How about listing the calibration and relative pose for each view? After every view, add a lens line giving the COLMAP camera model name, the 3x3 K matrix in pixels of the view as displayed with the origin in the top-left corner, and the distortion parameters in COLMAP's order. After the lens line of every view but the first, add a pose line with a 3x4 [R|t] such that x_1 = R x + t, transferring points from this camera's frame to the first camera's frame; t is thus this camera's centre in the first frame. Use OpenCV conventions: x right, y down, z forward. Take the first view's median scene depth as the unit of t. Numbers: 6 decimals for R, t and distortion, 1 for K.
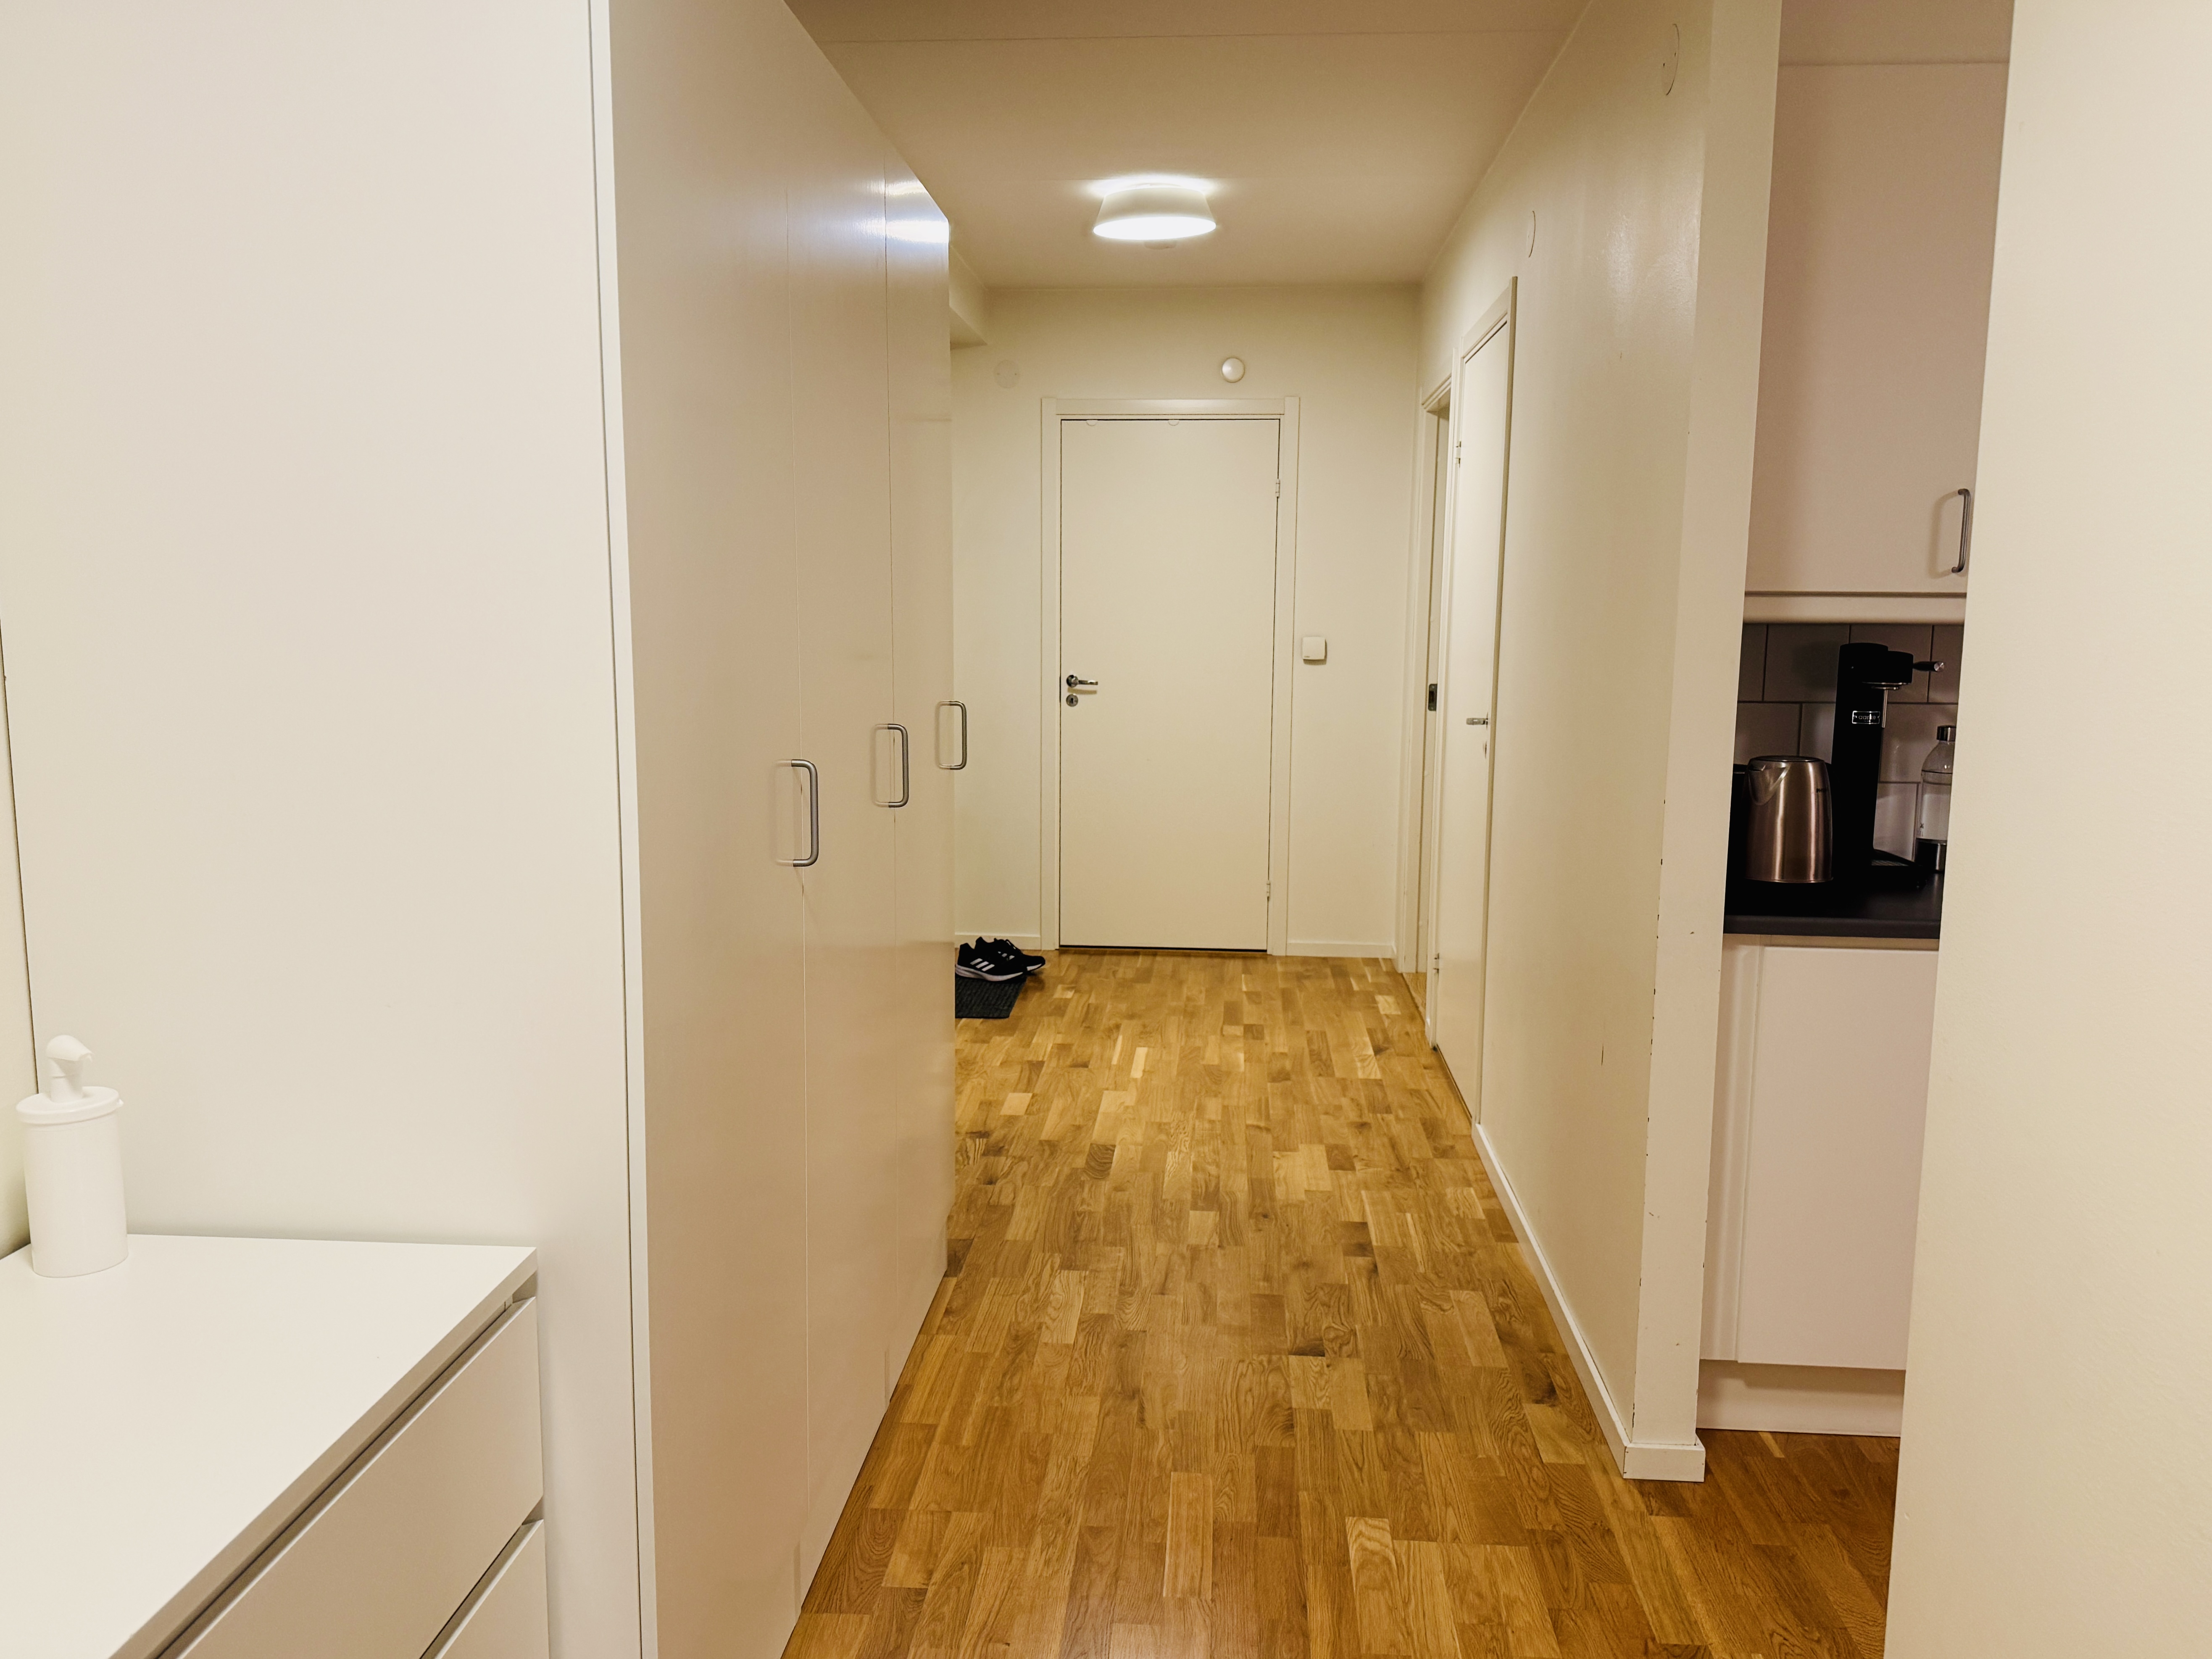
lens RADIAL K [[1551.0, 0, 1103.4], [0, 1551.0, 827.2], [0, 0, 1]] dist [0.002189, -0.000112]
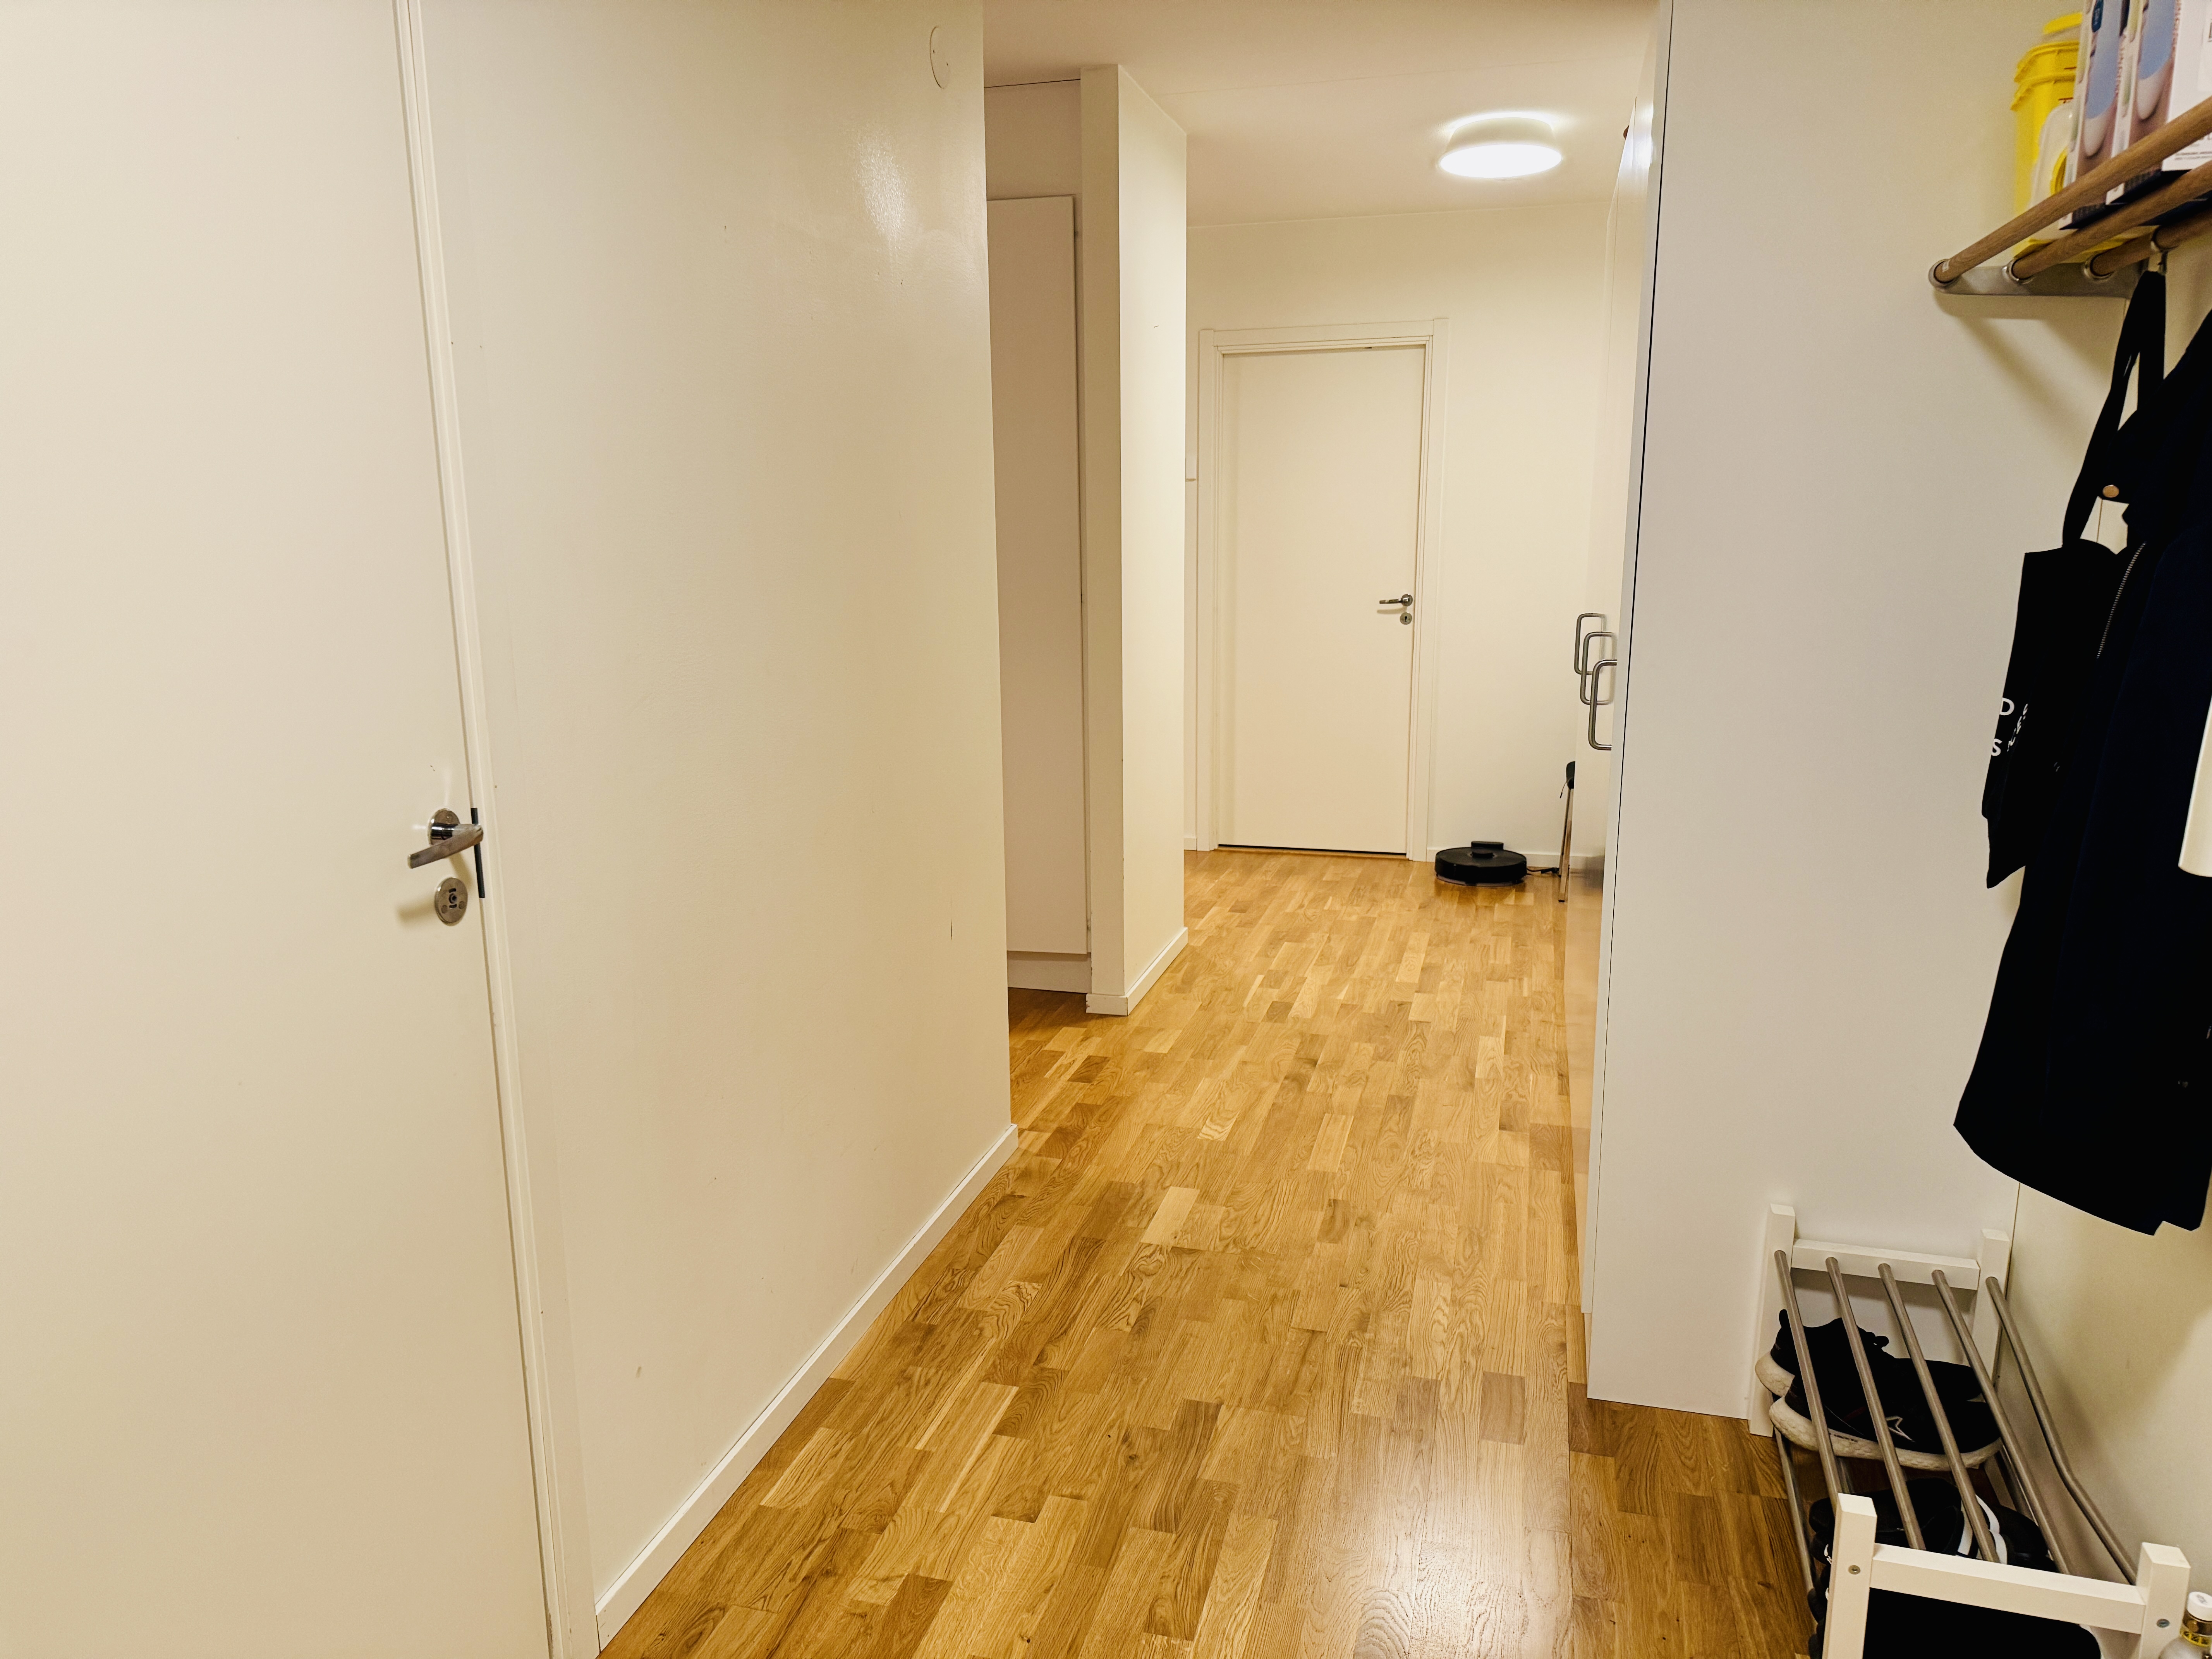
lens RADIAL K [[1551.0, 0, 1103.2], [0, 1551.0, 831.1], [0, 0, 1]] dist [0.002189, -0.000112]
pose [[-0.981659, -0.022068, 0.189366, -0.005139], [0.043612, 0.940945, 0.335737, -0.295603], [-0.185592, 0.337838, -0.922725, 1.972124]]
